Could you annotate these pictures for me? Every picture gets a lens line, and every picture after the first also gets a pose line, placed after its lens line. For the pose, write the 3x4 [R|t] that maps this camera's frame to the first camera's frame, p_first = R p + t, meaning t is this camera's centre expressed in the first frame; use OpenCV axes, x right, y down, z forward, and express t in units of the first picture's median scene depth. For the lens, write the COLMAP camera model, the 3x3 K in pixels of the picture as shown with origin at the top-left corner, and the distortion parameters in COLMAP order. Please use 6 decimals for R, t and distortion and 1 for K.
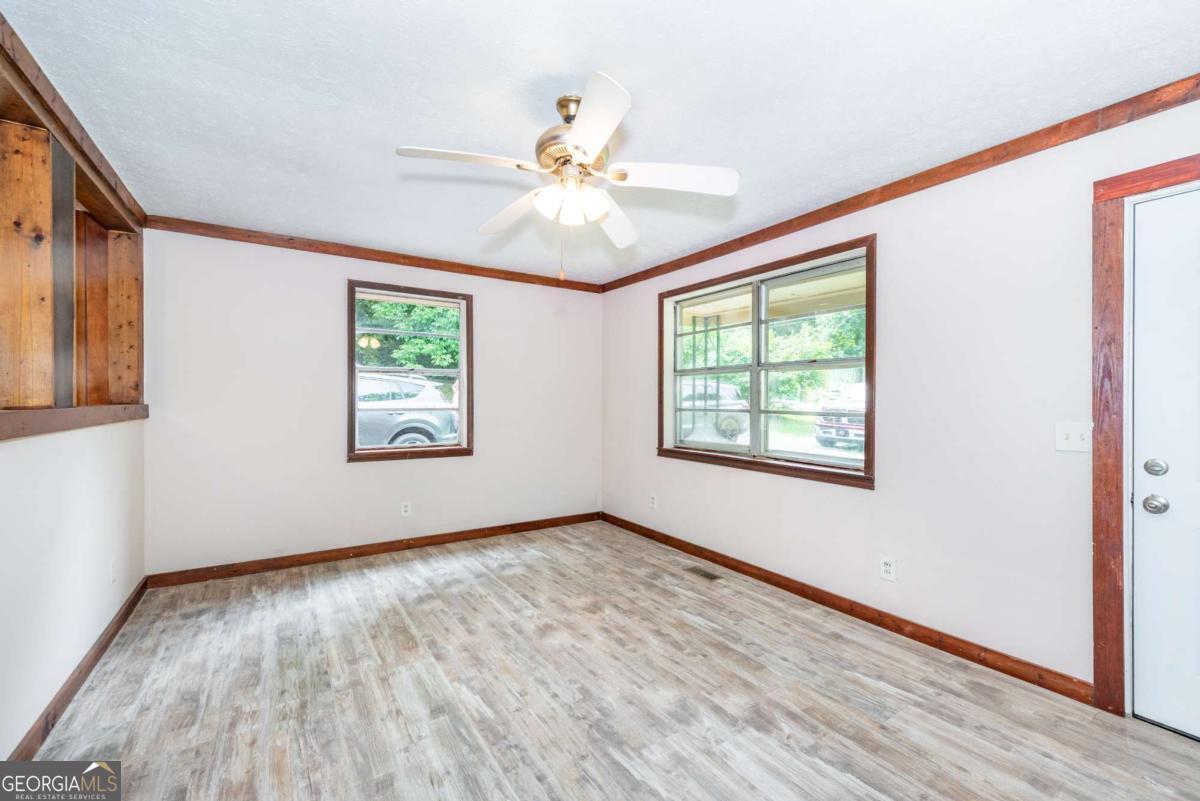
lens RADIAL K [[495.0, 0, 592.3], [0, 495.0, 400.8], [0, 0, 1]] dist [0.008828, -0.000344]
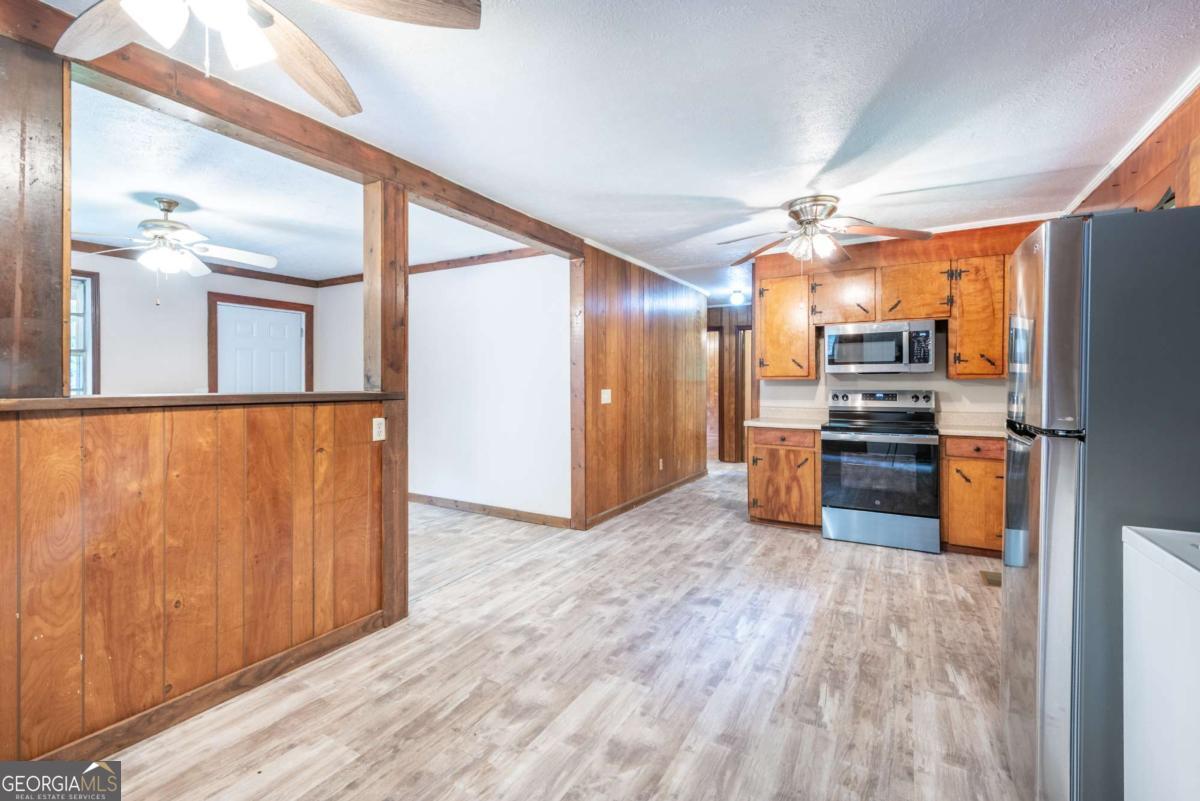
lens RADIAL K [[540.8, 0, 551.9], [0, 540.8, 382.9], [0, 0, 1]] dist [0.015648, -0.000517]
pose [[-0.412726, -0.008872, 0.910812, -1.795748], [-0.002407, 0.999960, 0.008650, -0.011838], [-0.910852, 0.001377, -0.412731, 0.473507]]
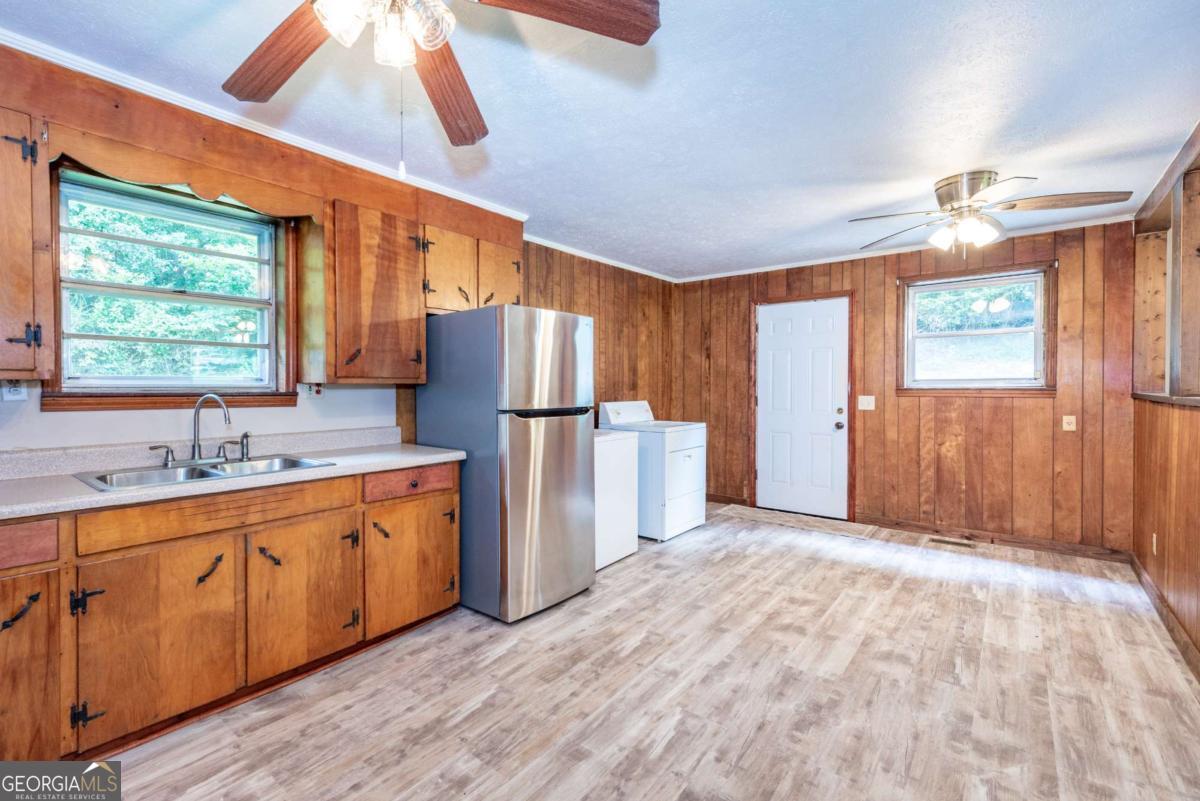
lens RADIAL K [[540.7, 0, 541.7], [0, 540.7, 395.1], [0, 0, 1]] dist [0.018920, -0.006766]
pose [[0.282925, 0.011228, -0.959076, -0.215147], [0.001483, 0.999925, 0.012143, -0.005012], [0.959141, -0.004858, 0.282888, -0.755986]]
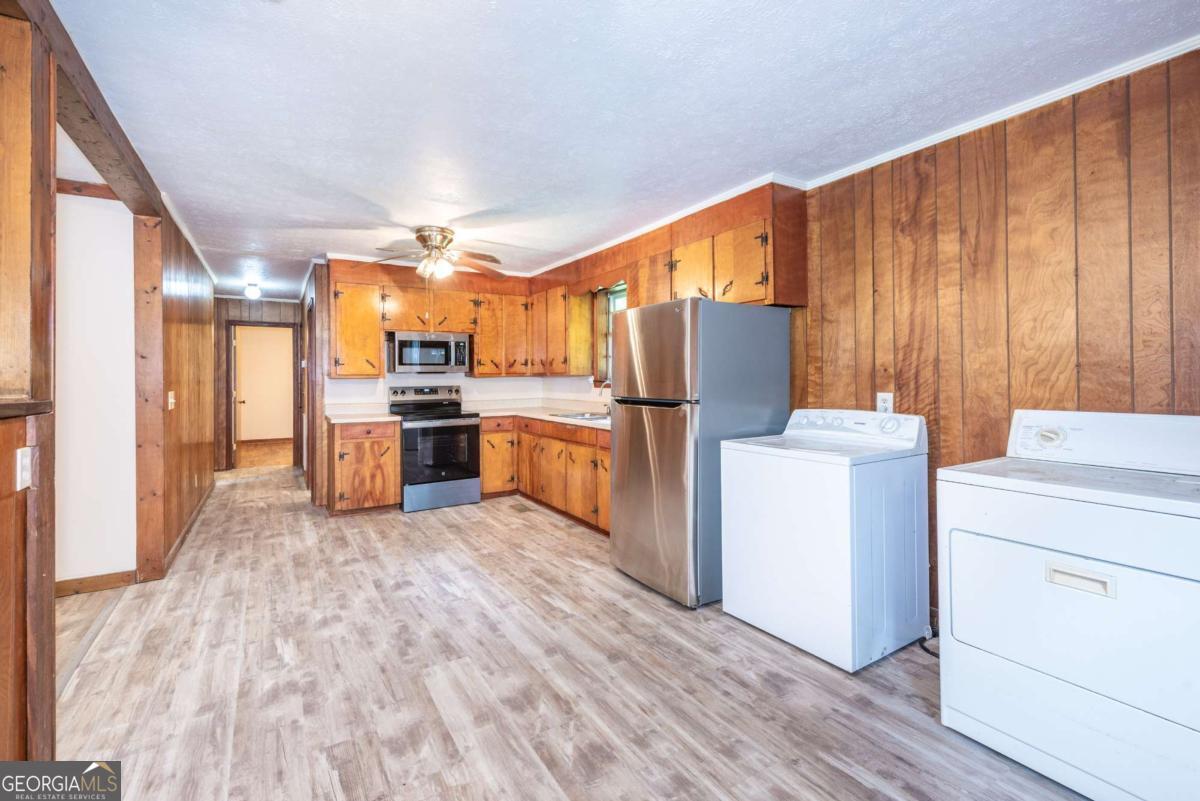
lens RADIAL K [[522.6, 0, 562.7], [0, 522.6, 375.5], [0, 0, 1]] dist [0.011230, -0.000594]
pose [[-0.998201, 0.000478, 0.059959, -1.275955], [0.000173, 0.999987, -0.005096, -0.007283], [-0.059960, -0.005077, -0.998188, 0.902279]]
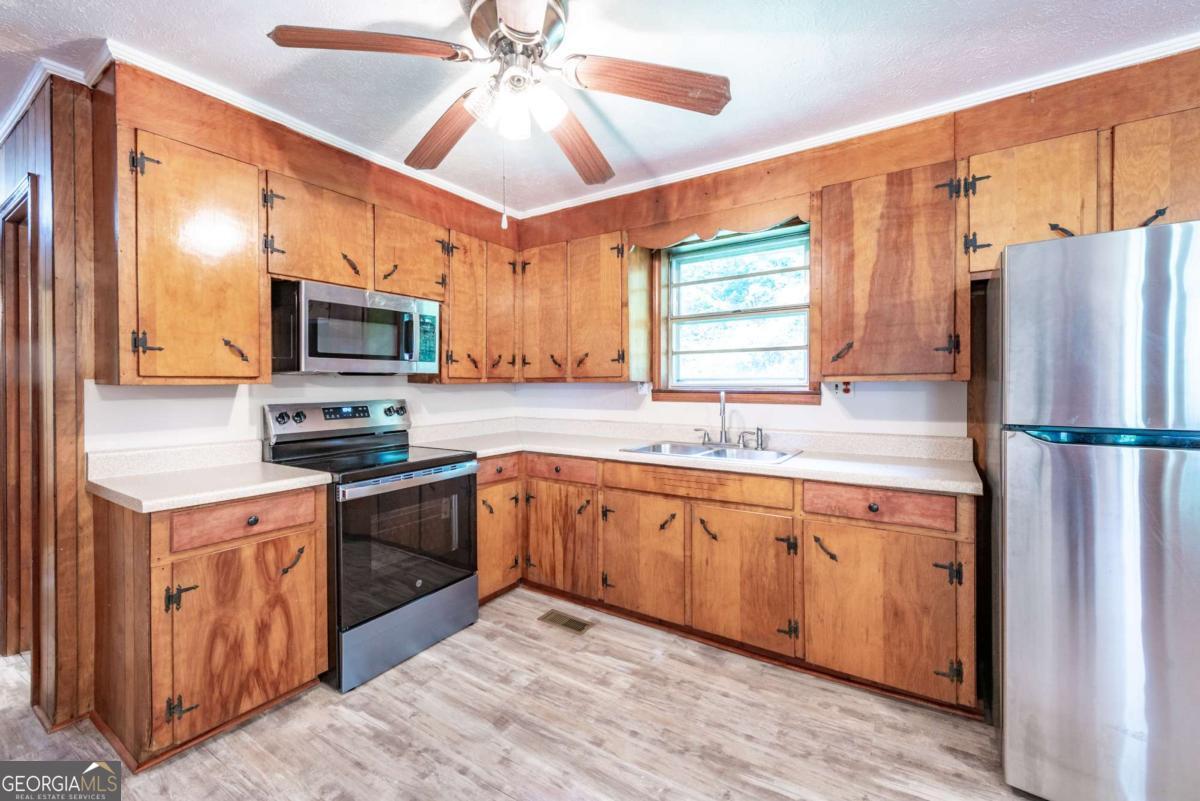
lens RADIAL K [[500.1, 0, 583.0], [0, 500.1, 389.9], [0, 0, 1]] dist [0.005178, -0.000082]
pose [[-0.920362, 0.001635, -0.391065, -0.593650], [-0.000878, 0.999980, 0.006248, -0.005802], [0.391068, 0.006093, -0.920342, -0.136725]]
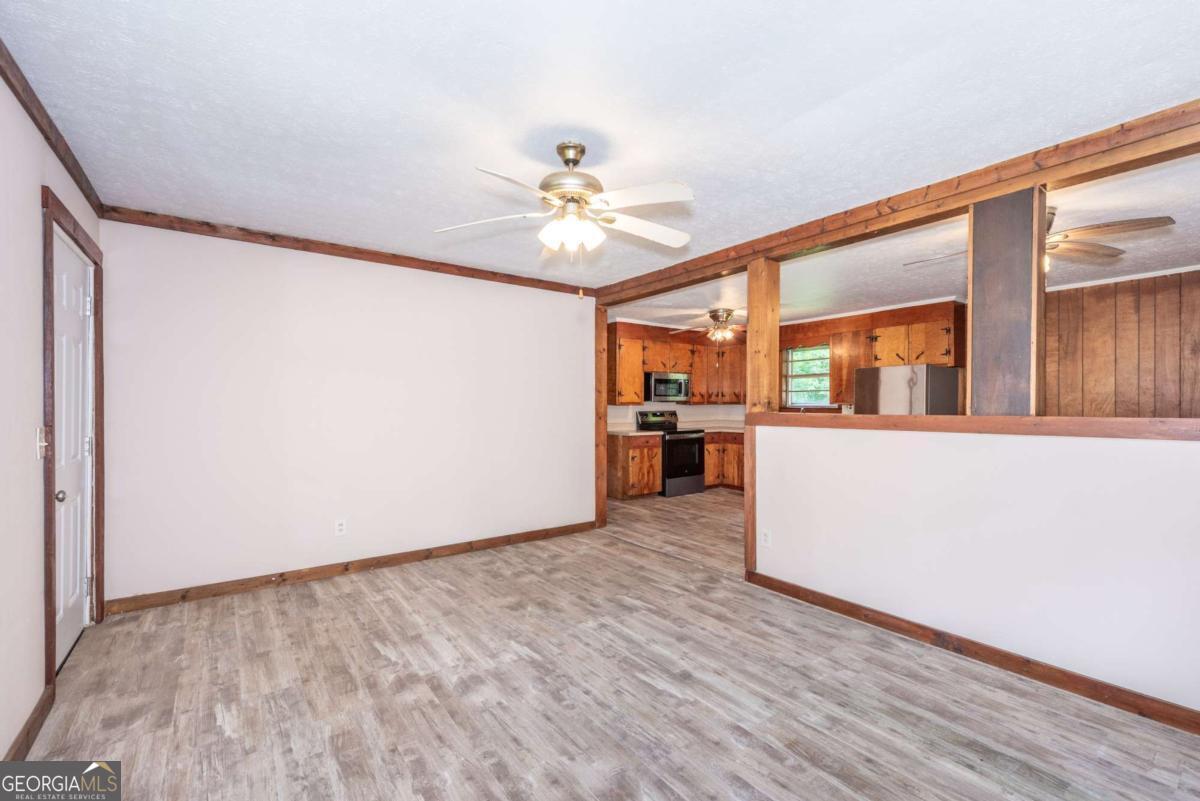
lens RADIAL K [[517.2, 0, 619.3], [0, 517.2, 409.1], [0, 0, 1]] dist [0.013668, -0.000638]
pose [[-0.996398, -0.004518, -0.084679, -0.041470], [-0.005113, 0.999964, 0.006820, -0.004498], [0.084645, 0.007229, -0.996385, 1.788229]]
